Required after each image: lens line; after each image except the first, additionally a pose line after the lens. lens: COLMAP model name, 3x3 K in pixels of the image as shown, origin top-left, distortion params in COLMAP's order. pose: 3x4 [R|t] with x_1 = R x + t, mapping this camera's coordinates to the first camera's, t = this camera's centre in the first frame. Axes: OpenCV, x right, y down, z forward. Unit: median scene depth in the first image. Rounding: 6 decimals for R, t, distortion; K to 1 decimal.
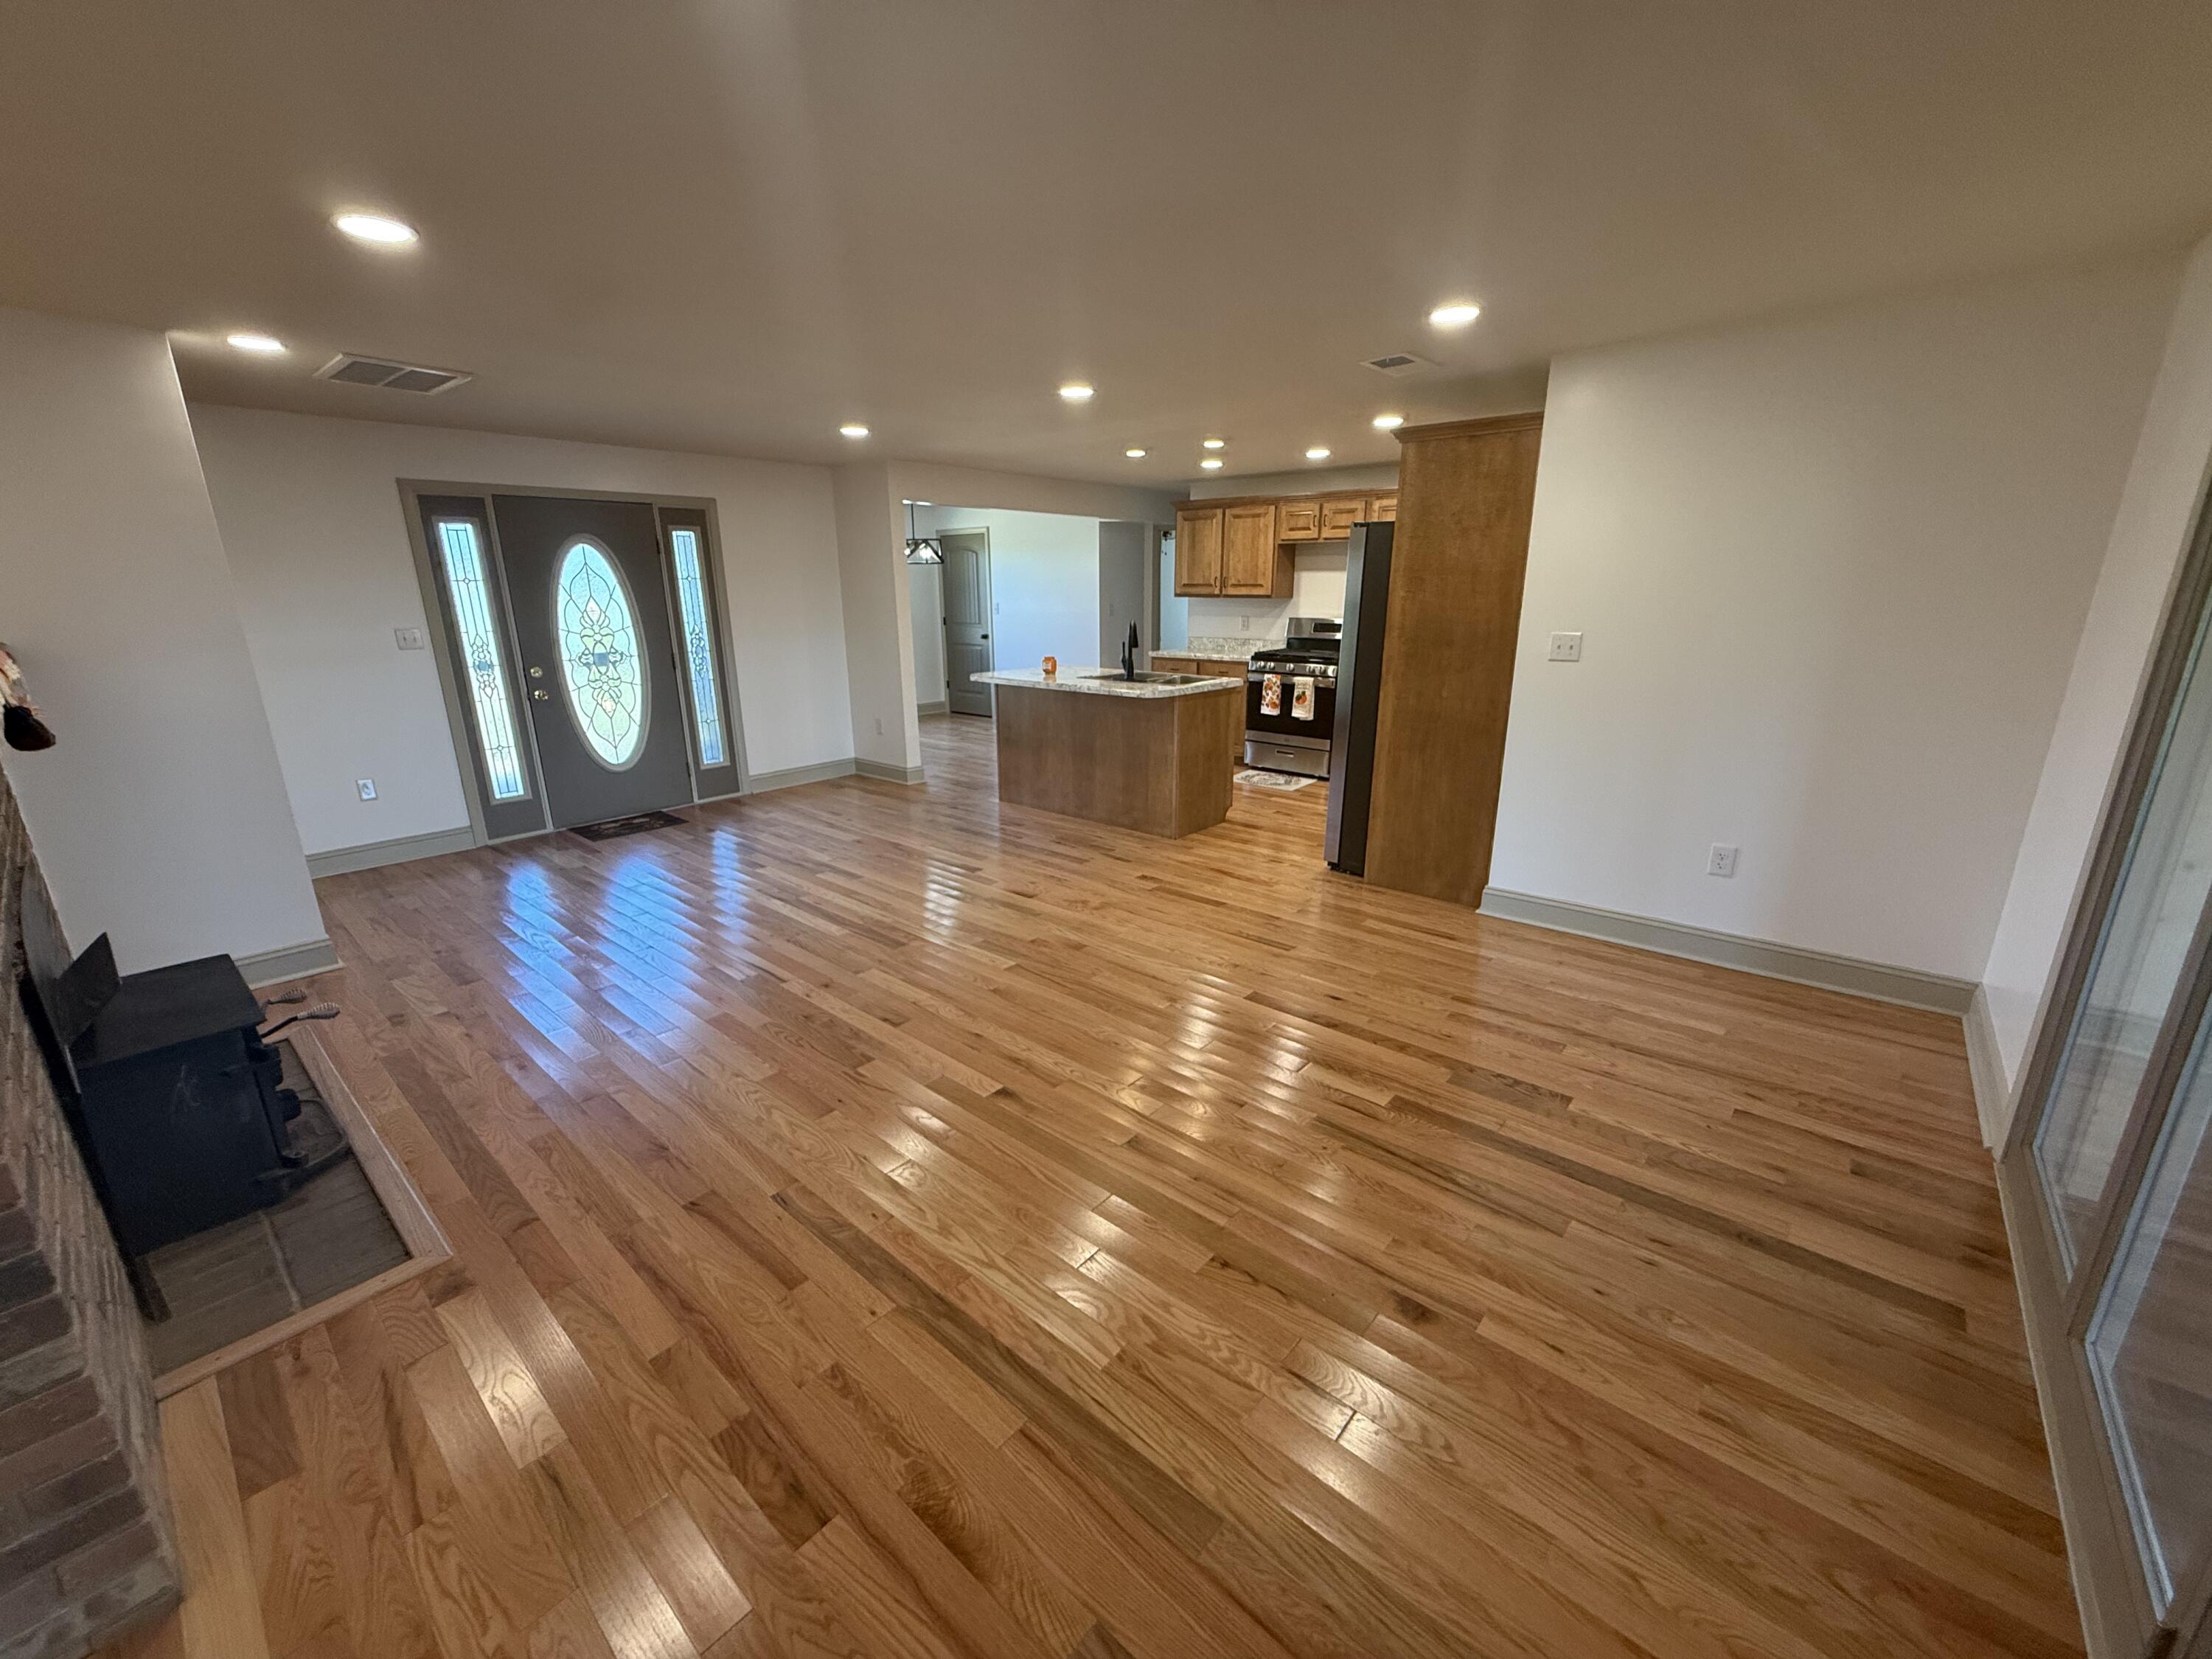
lens RADIAL K [[883.2, 0, 1098.7], [0, 883.2, 830.5], [0, 0, 1]] dist [0.000295, -0.000142]
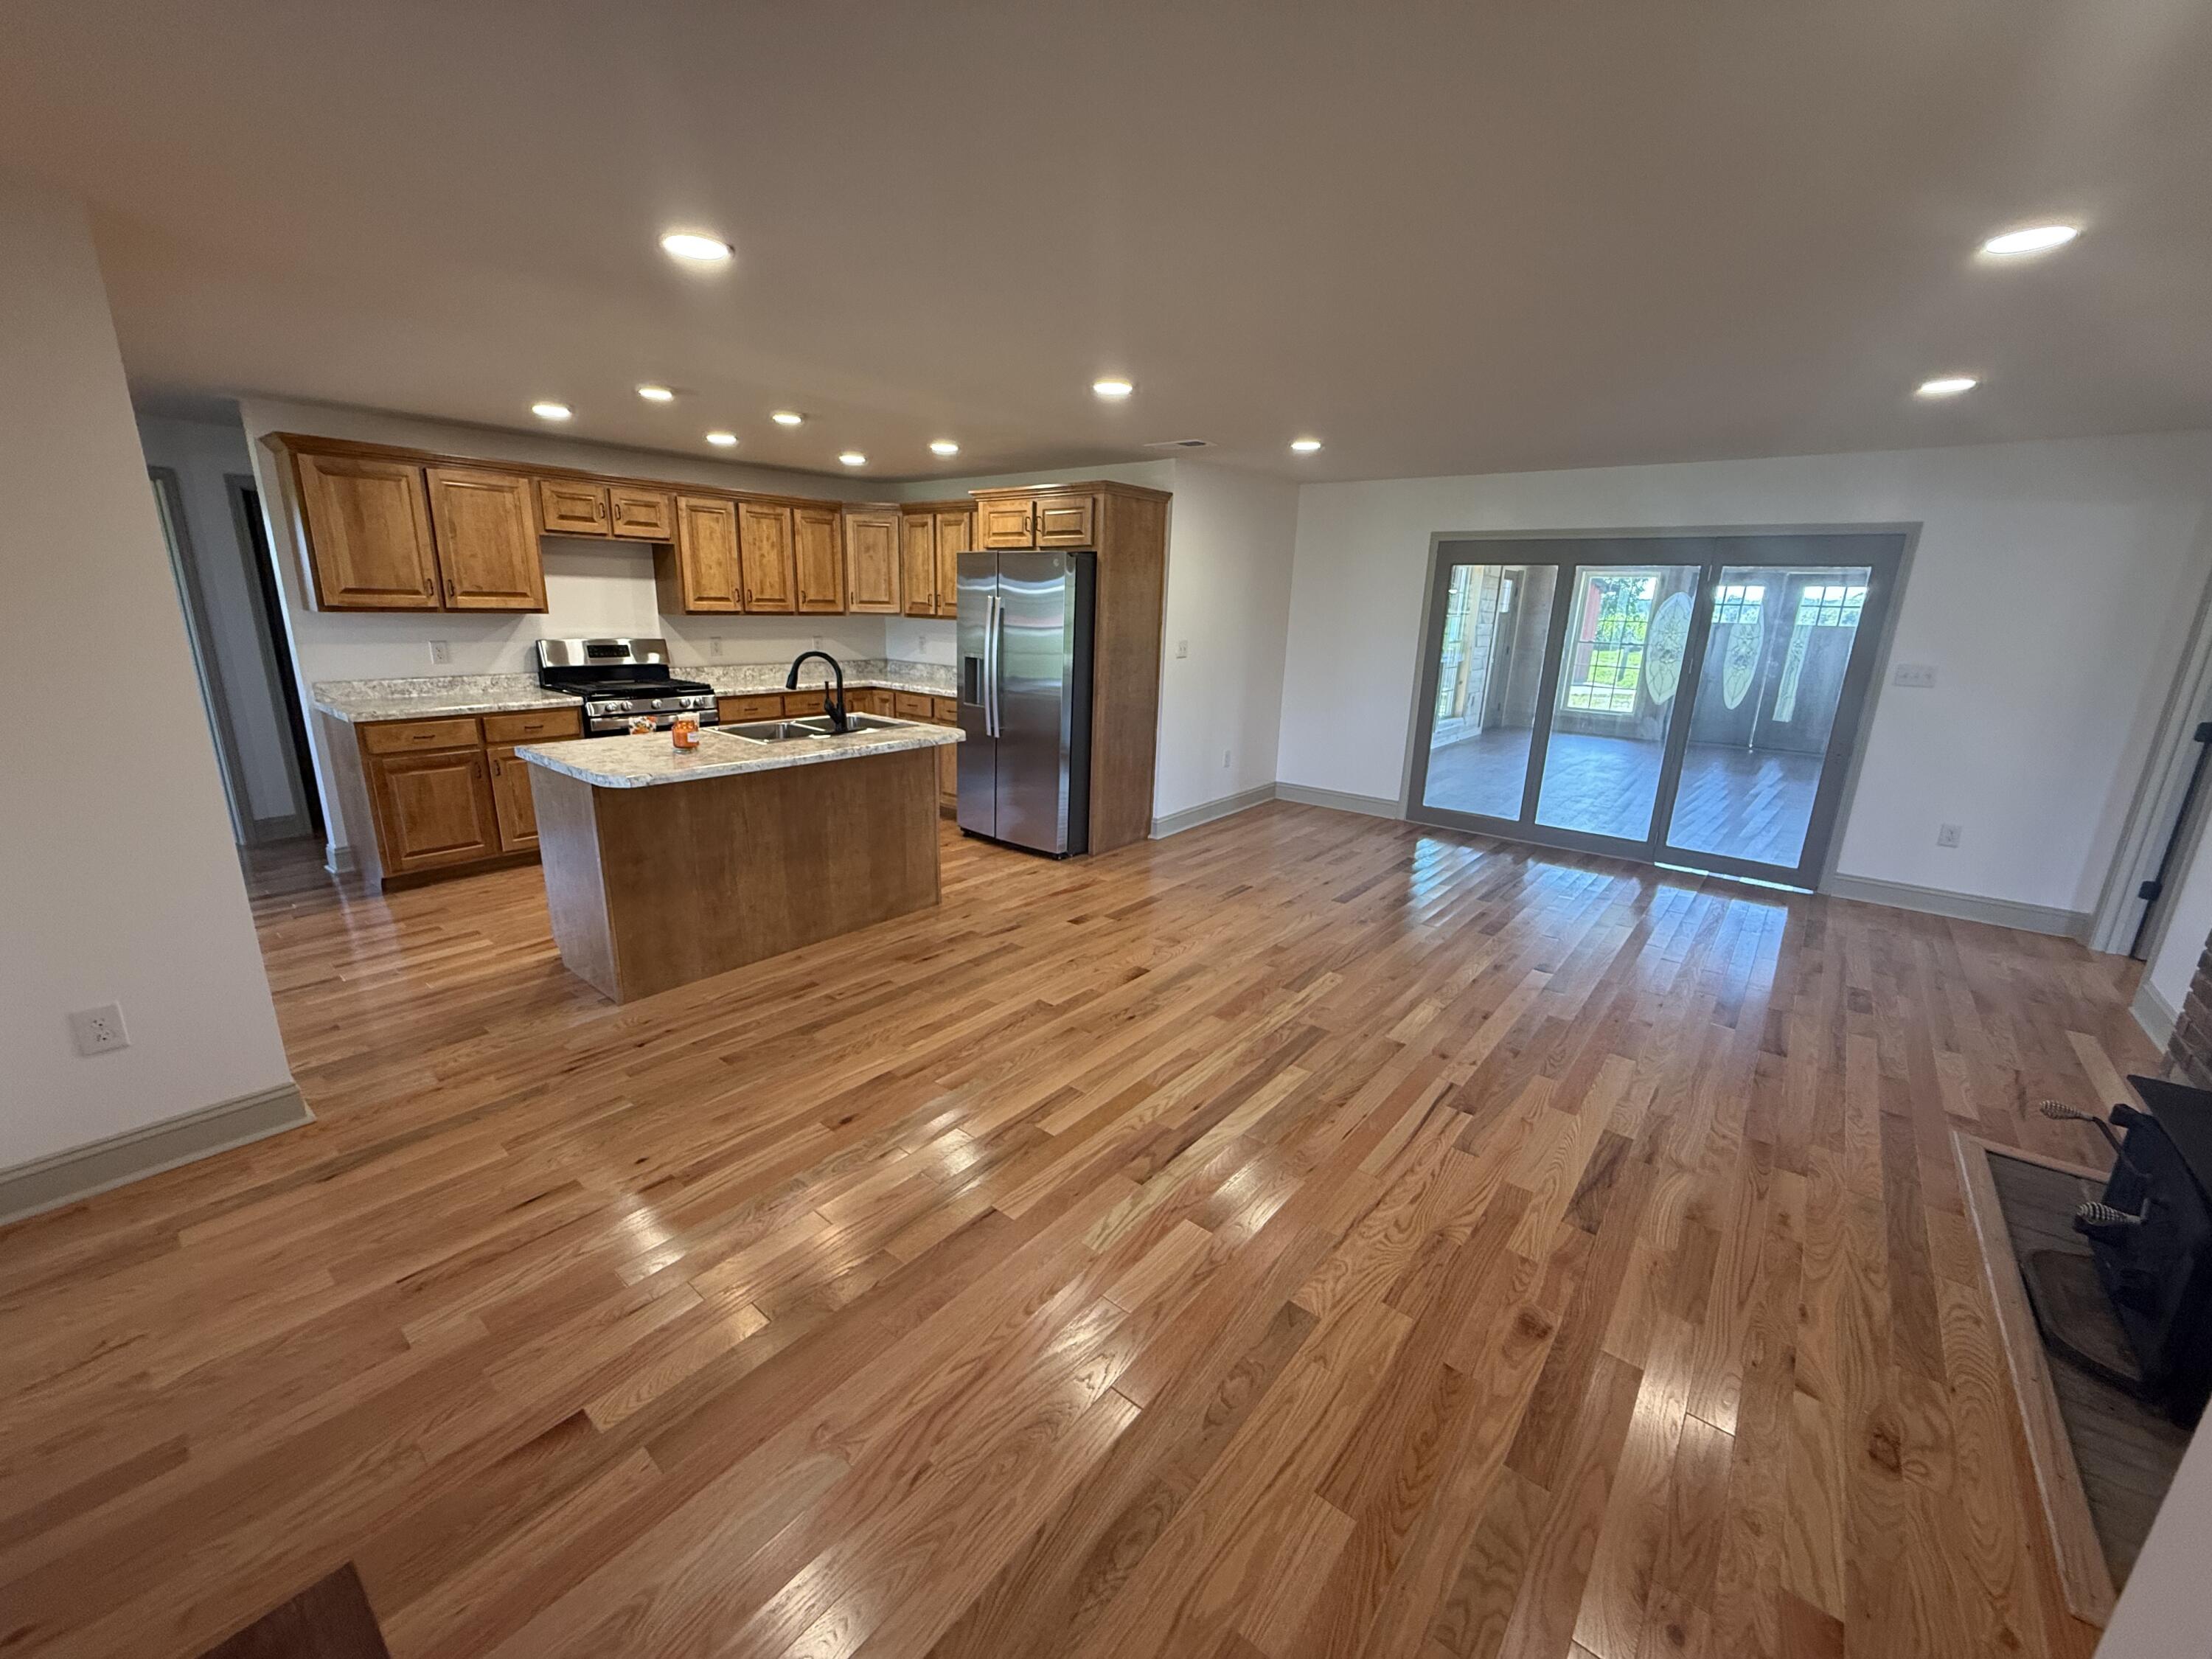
lens RADIAL K [[883.2, 0, 1098.7], [0, 883.2, 830.5], [0, 0, 1]] dist [0.000295, -0.000142]
pose [[-0.034351, -0.251731, 0.967187, -0.772688], [0.245926, 0.935873, 0.252315, -0.248691], [-0.968680, 0.246524, 0.029759, 0.871140]]
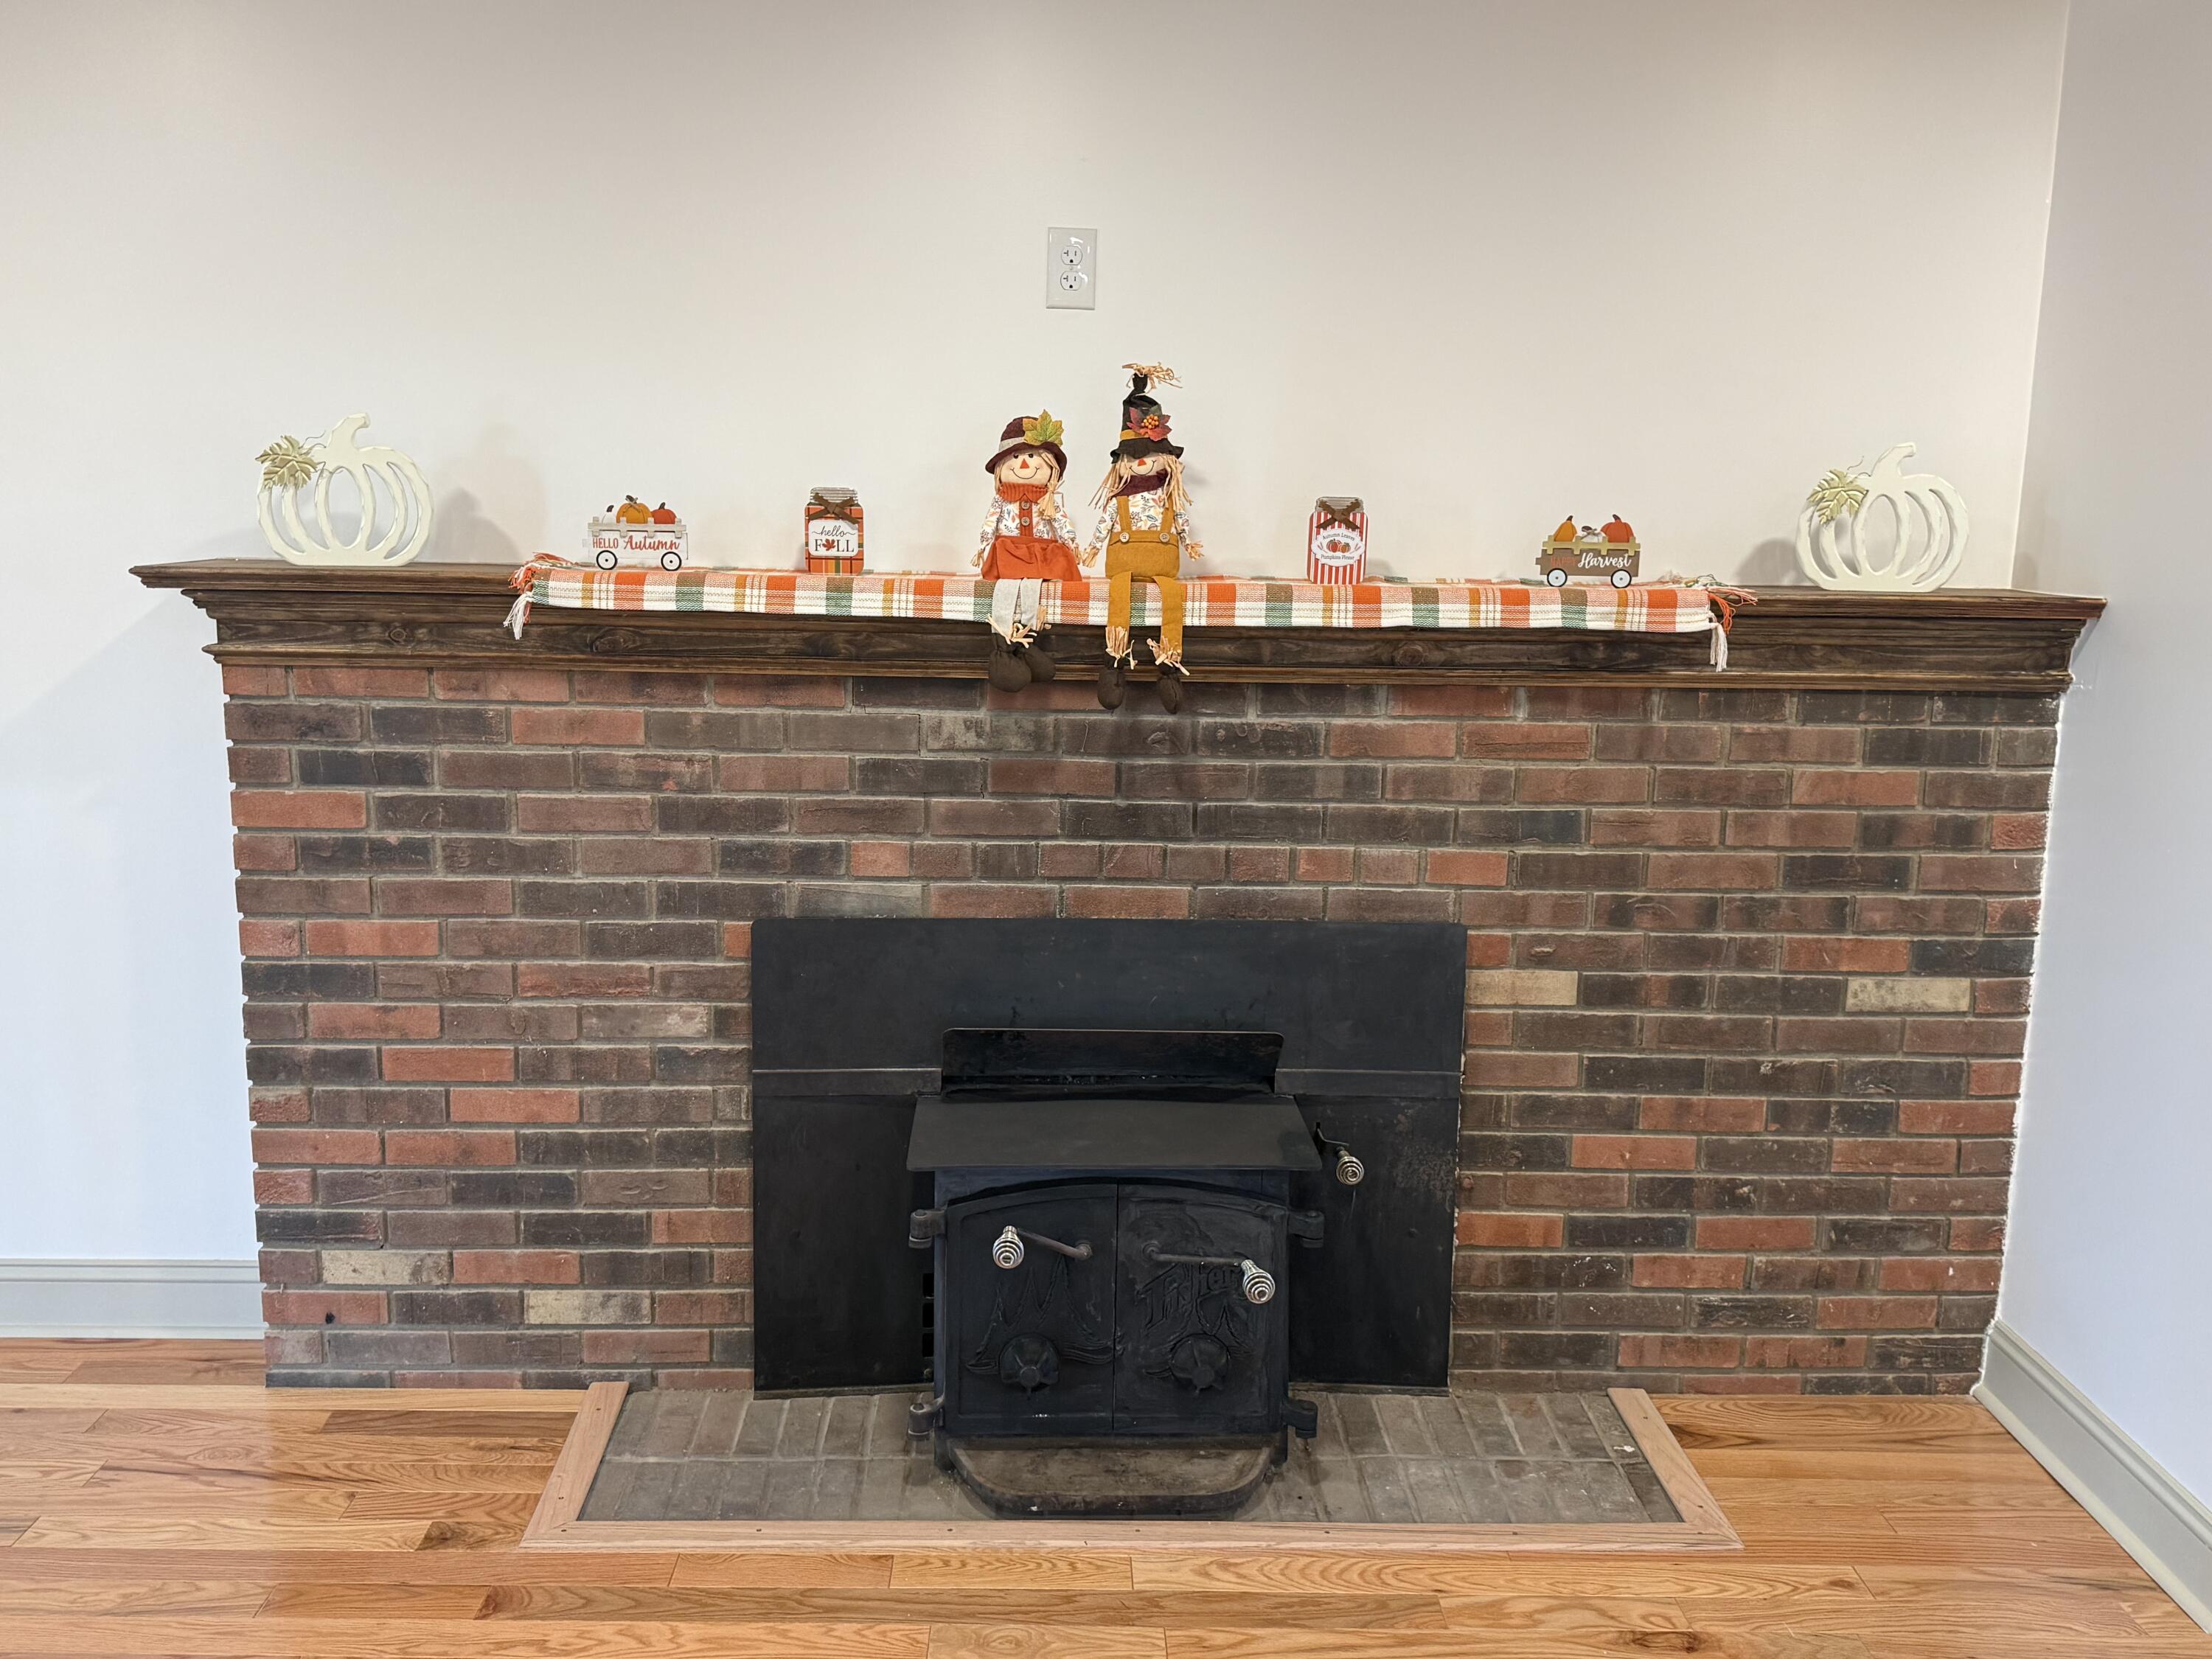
lens RADIAL K [[1953.9, 0, 1106.0], [0, 1953.9, 829.5], [0, 0, 1]] dist [0.209049, -0.503127]
pose [[-0.736009, 0.112265, -0.667599, -0.071138], [-0.194276, 0.909646, 0.367152, -0.223365], [0.648497, 0.399925, -0.647697, 0.806049]]
